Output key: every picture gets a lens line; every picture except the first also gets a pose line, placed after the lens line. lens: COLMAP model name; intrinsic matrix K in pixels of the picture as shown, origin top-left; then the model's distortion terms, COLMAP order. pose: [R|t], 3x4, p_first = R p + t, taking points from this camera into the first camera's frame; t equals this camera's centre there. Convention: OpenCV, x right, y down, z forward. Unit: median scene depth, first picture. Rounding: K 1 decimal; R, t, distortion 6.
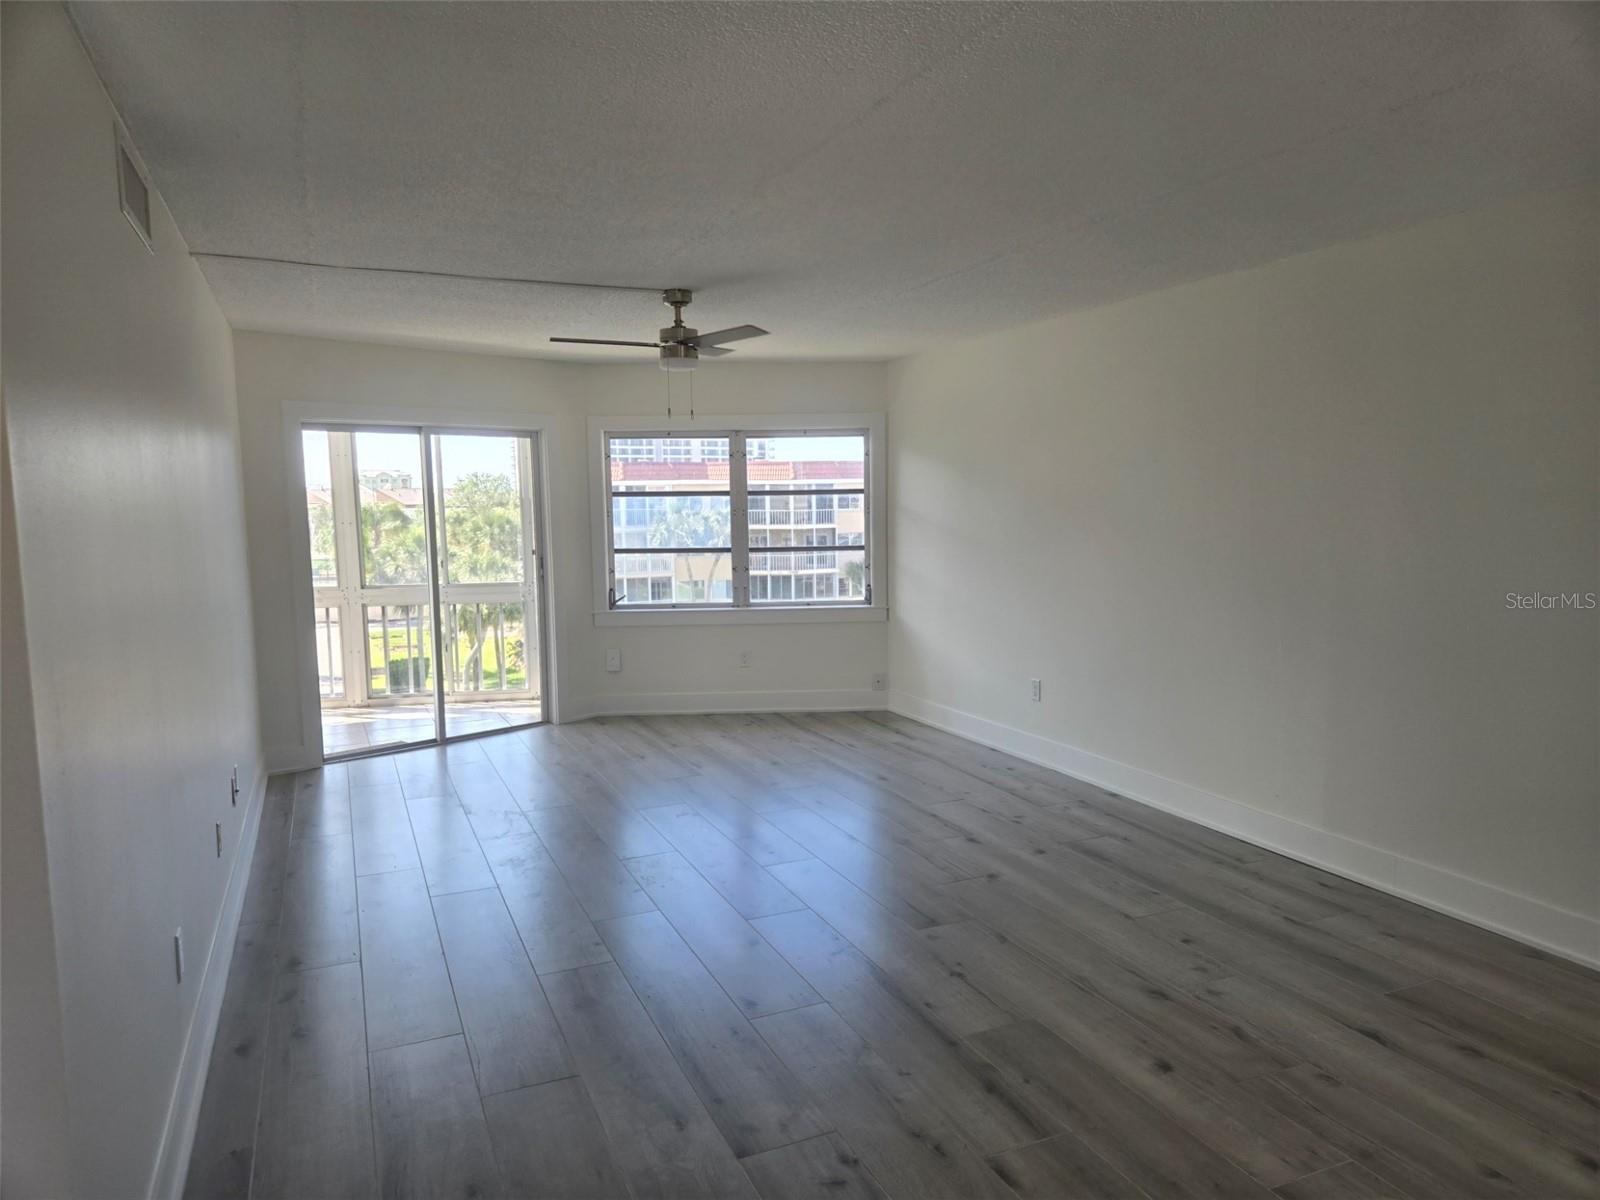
lens RADIAL K [[1061.3, 0, 790.4], [0, 1061.3, 618.8], [0, 0, 1]] dist [0.067333, -0.054684]
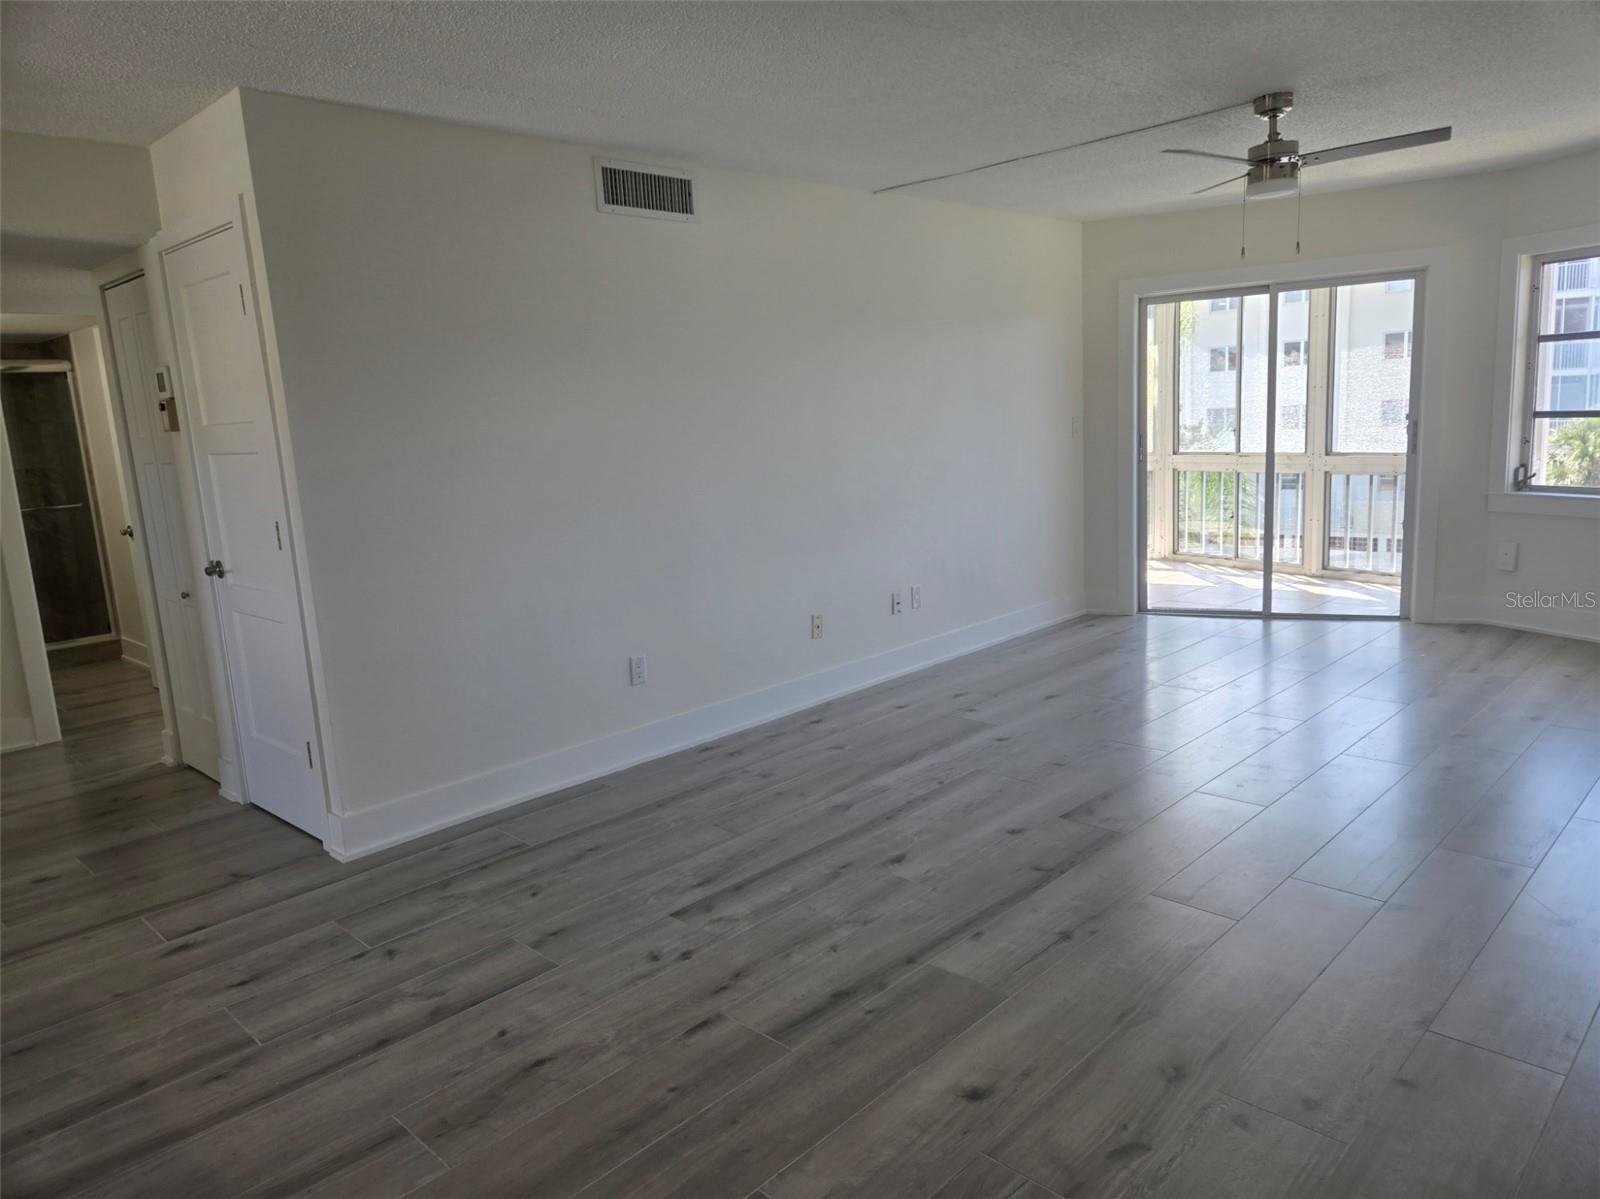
lens RADIAL K [[1060.5, 0, 821.8], [0, 1060.5, 596.6], [0, 0, 1]] dist [0.074788, -0.057451]
pose [[0.381900, 0.152385, -0.911554, 0.389995], [-0.054309, 0.988309, 0.142463, -0.018628], [0.922606, -0.004901, 0.385711, 0.243151]]
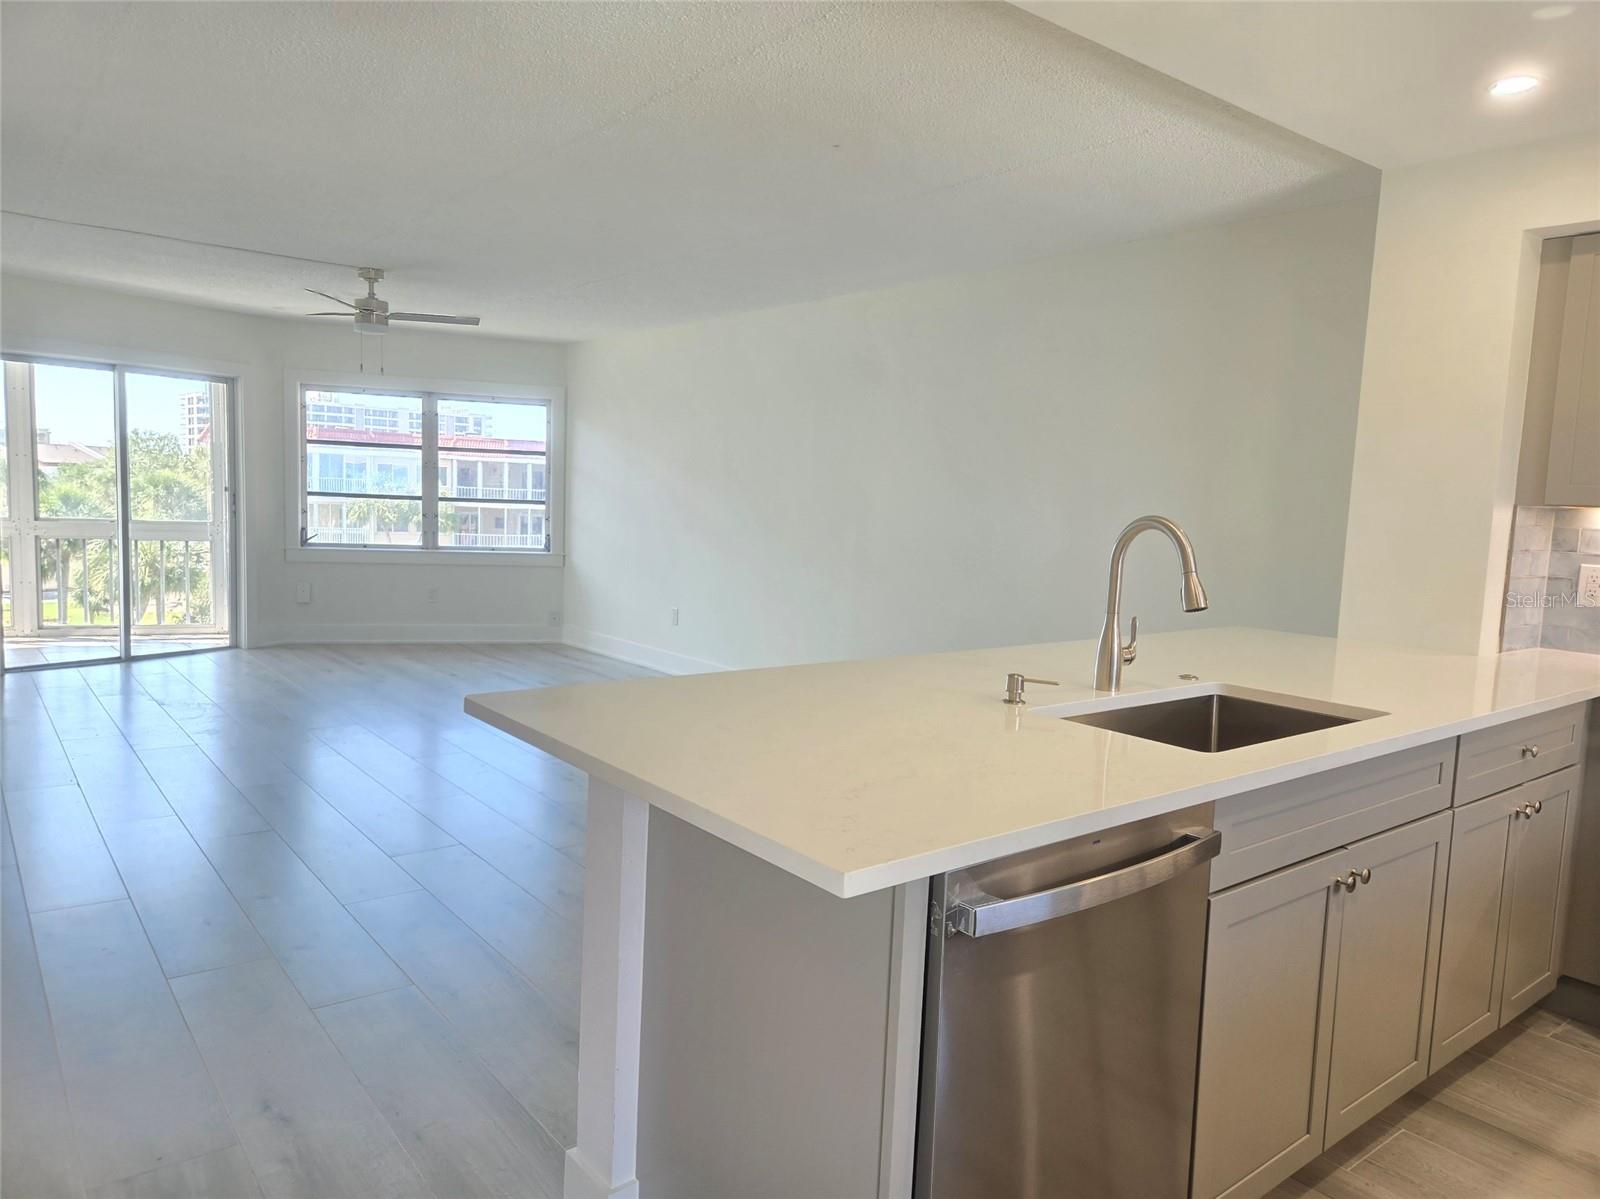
lens RADIAL K [[1078.3, 0, 792.4], [0, 1078.3, 597.0], [0, 0, 1]] dist [0.069123, -0.056450]
pose [[0.966449, 0.025602, 0.255579, 0.034058], [-0.022410, 0.999630, -0.015393, 0.051941], [-0.255878, 0.009149, 0.966666, -0.223012]]
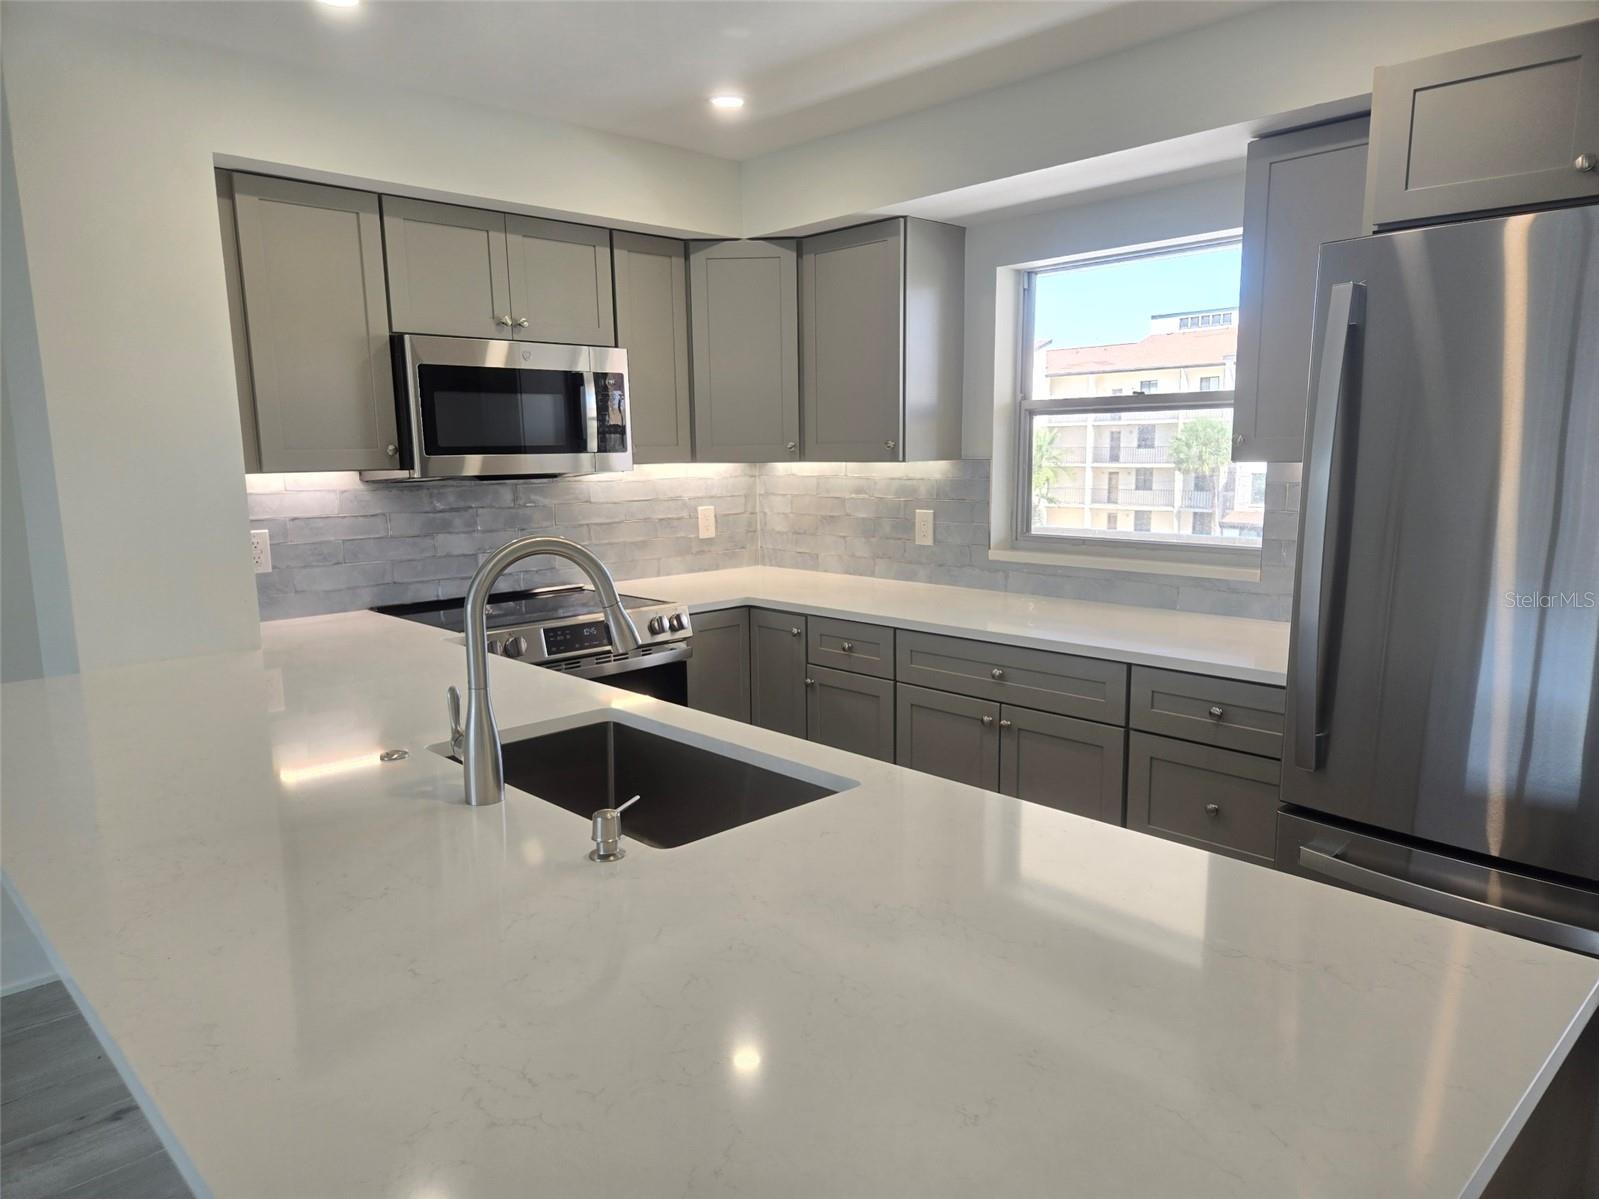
lens RADIAL K [[1065.4, 0, 799.8], [0, 1065.4, 624.5], [0, 0, 1]] dist [0.063963, -0.059727]
pose [[-0.344955, -0.141668, 0.927867, -0.009970], [0.123164, 0.973165, 0.194374, 0.001486], [-0.930503, 0.181330, -0.318249, 0.086930]]
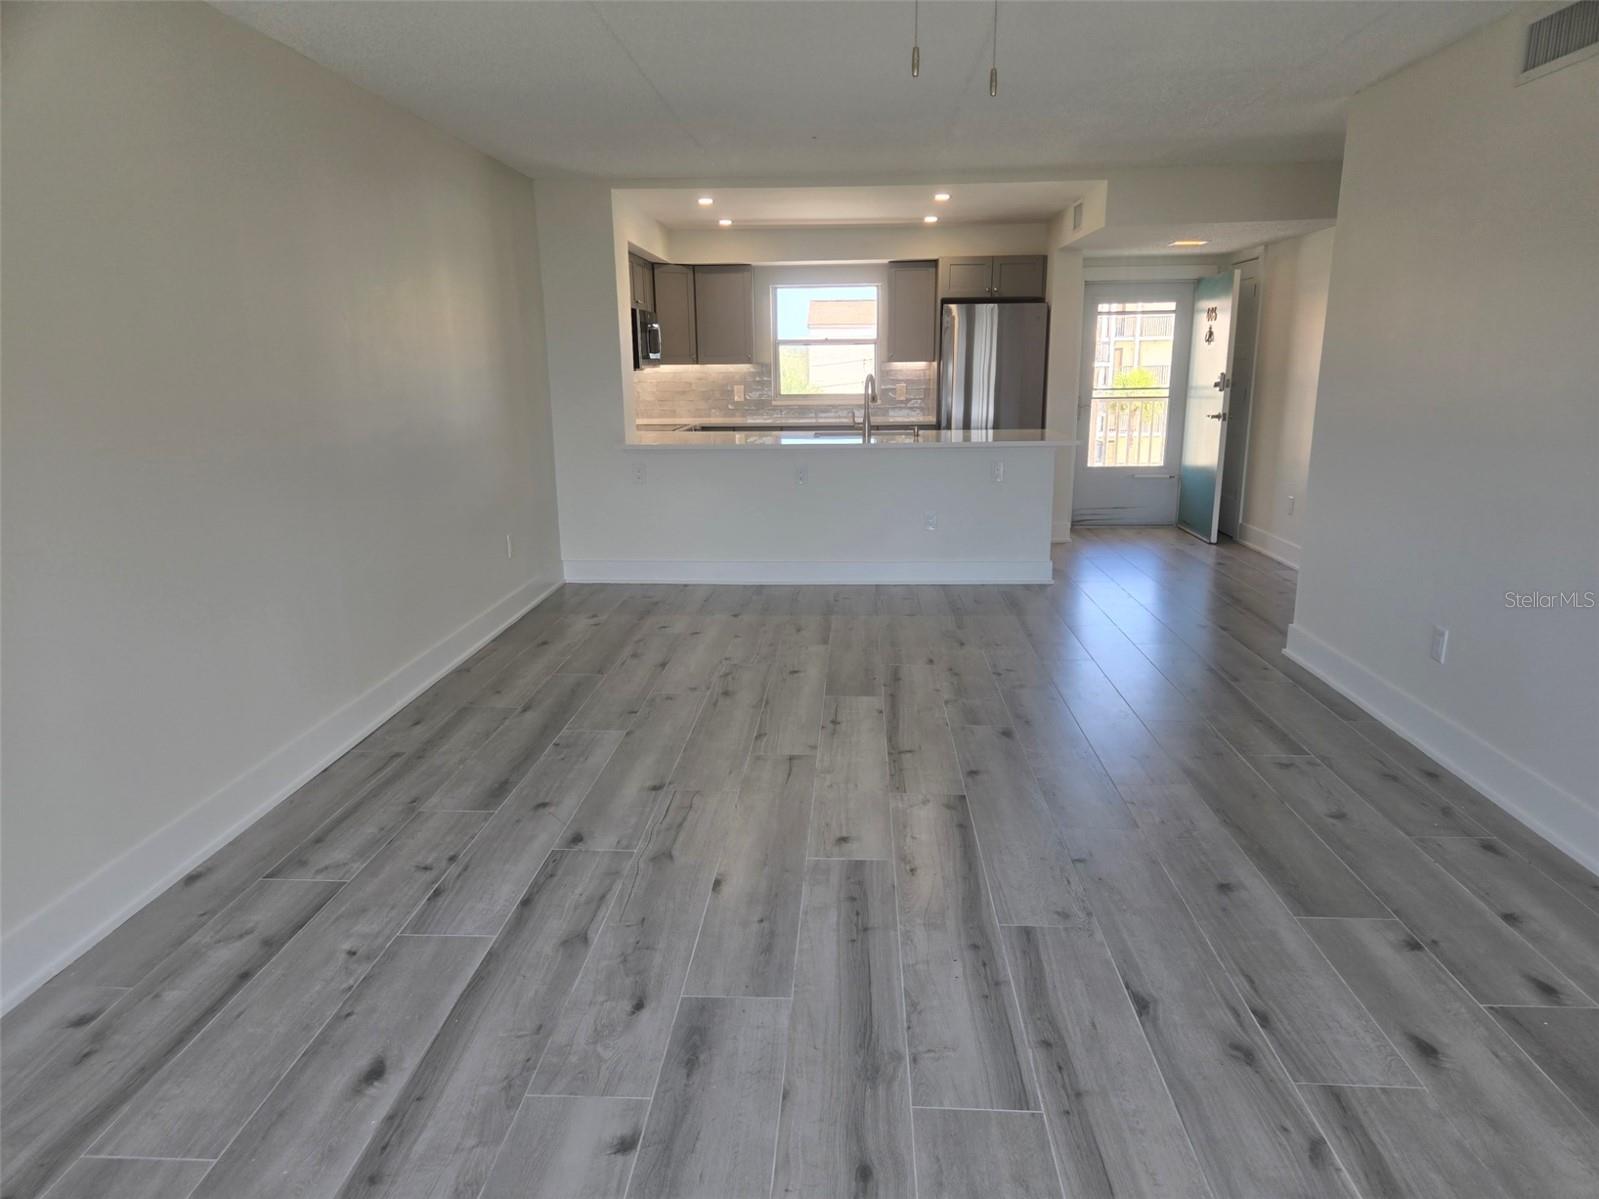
lens RADIAL K [[1051.7, 0, 808.5], [0, 1051.7, 615.2], [0, 0, 1]] dist [0.072709, -0.055456]
pose [[-0.897331, -0.083780, 0.433334, -0.166279], [0.071679, 0.941121, 0.330384, -0.096517], [-0.435499, 0.327525, -0.838491, 0.974447]]
